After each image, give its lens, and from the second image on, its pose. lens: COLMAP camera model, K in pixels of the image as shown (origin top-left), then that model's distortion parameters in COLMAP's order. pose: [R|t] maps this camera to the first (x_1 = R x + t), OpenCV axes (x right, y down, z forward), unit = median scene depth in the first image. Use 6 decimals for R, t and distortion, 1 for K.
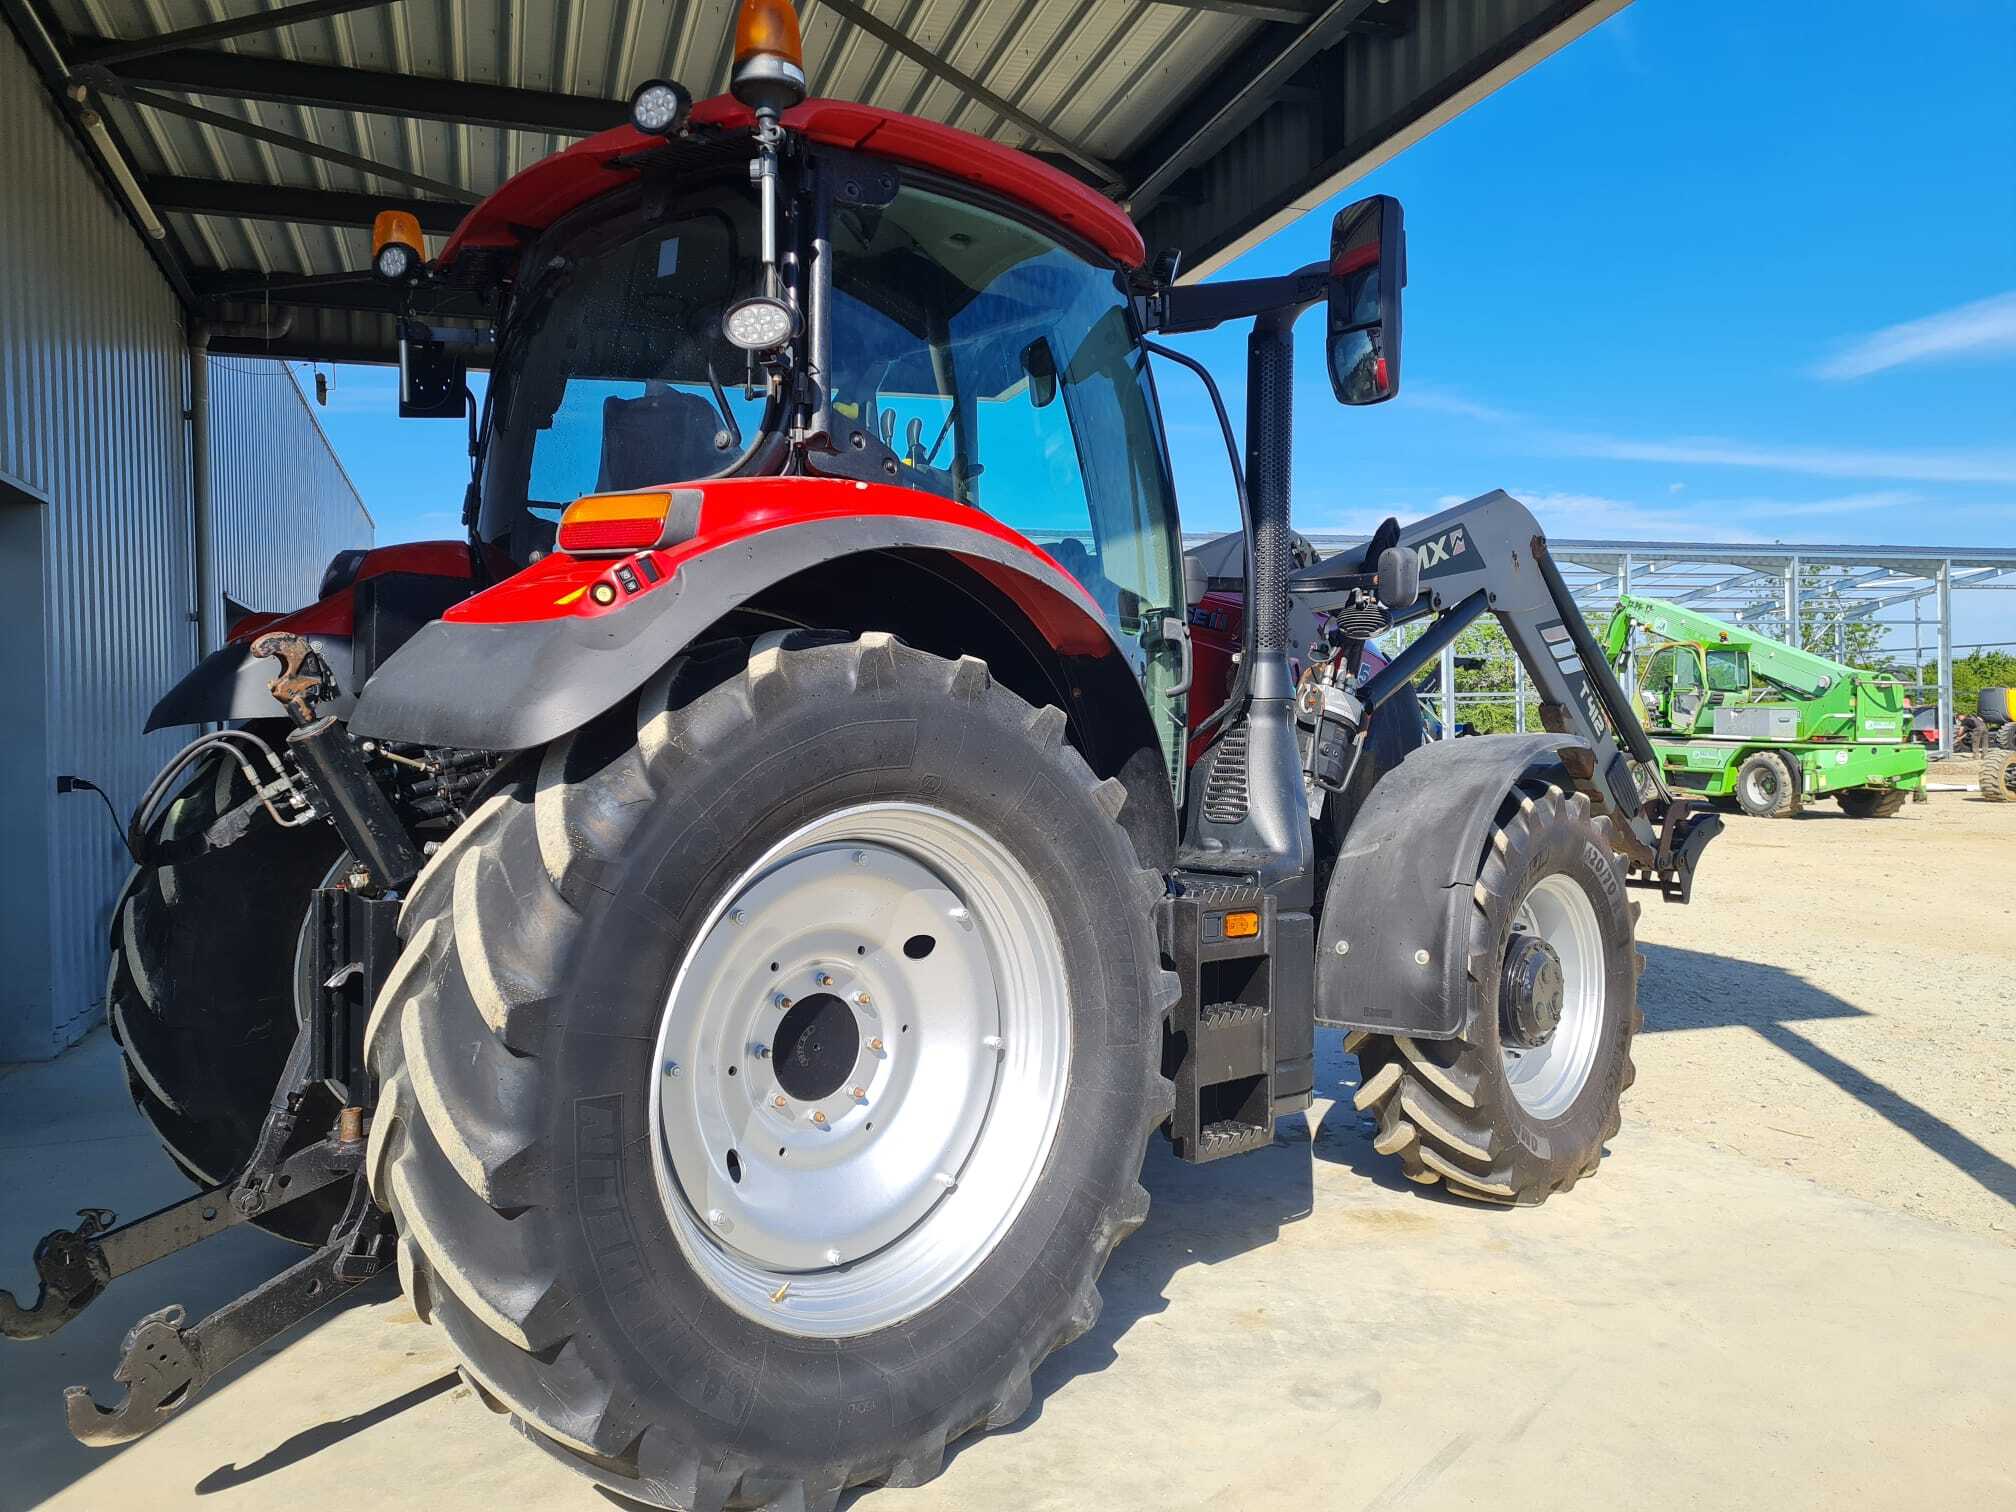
lens RADIAL K [[1512.1, 0, 1030.1], [0, 1512.1, 742.3], [0, 0, 1]] dist [0.065950, -0.063868]
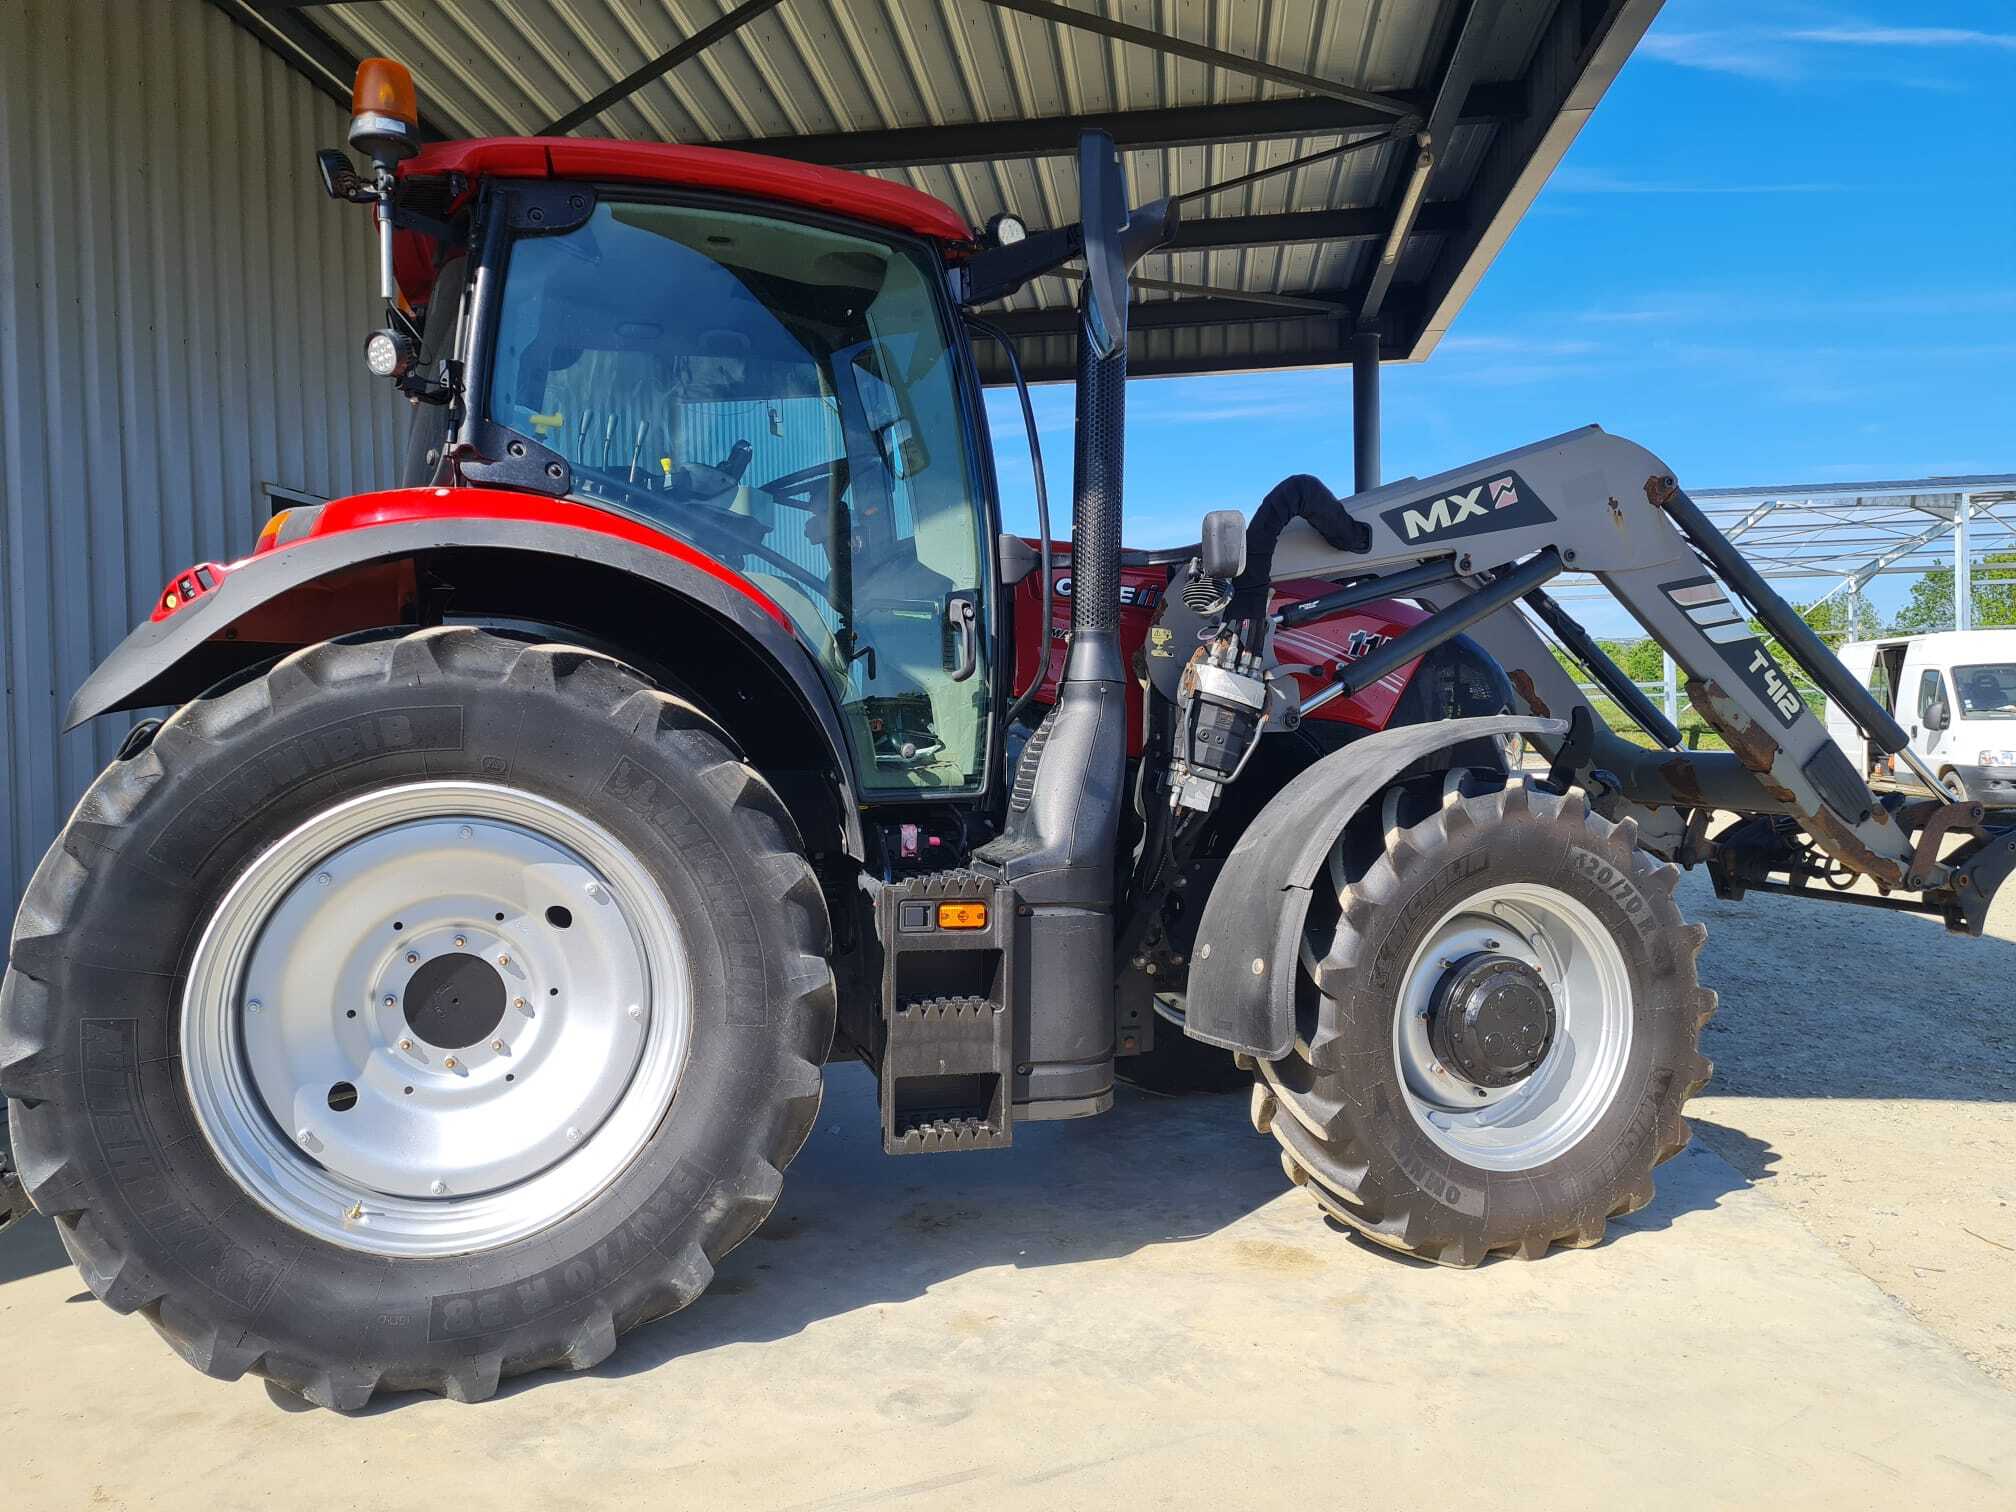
lens RADIAL K [[1526.1, 0, 1008.0], [0, 1526.1, 756.0], [0, 0, 1]] dist [0.072513, -0.068278]
pose [[0.895686, 0.008310, -0.444609, 0.599683], [-0.000264, 0.999835, 0.018155, 0.000750], [0.444687, -0.016144, 0.895540, 0.143630]]
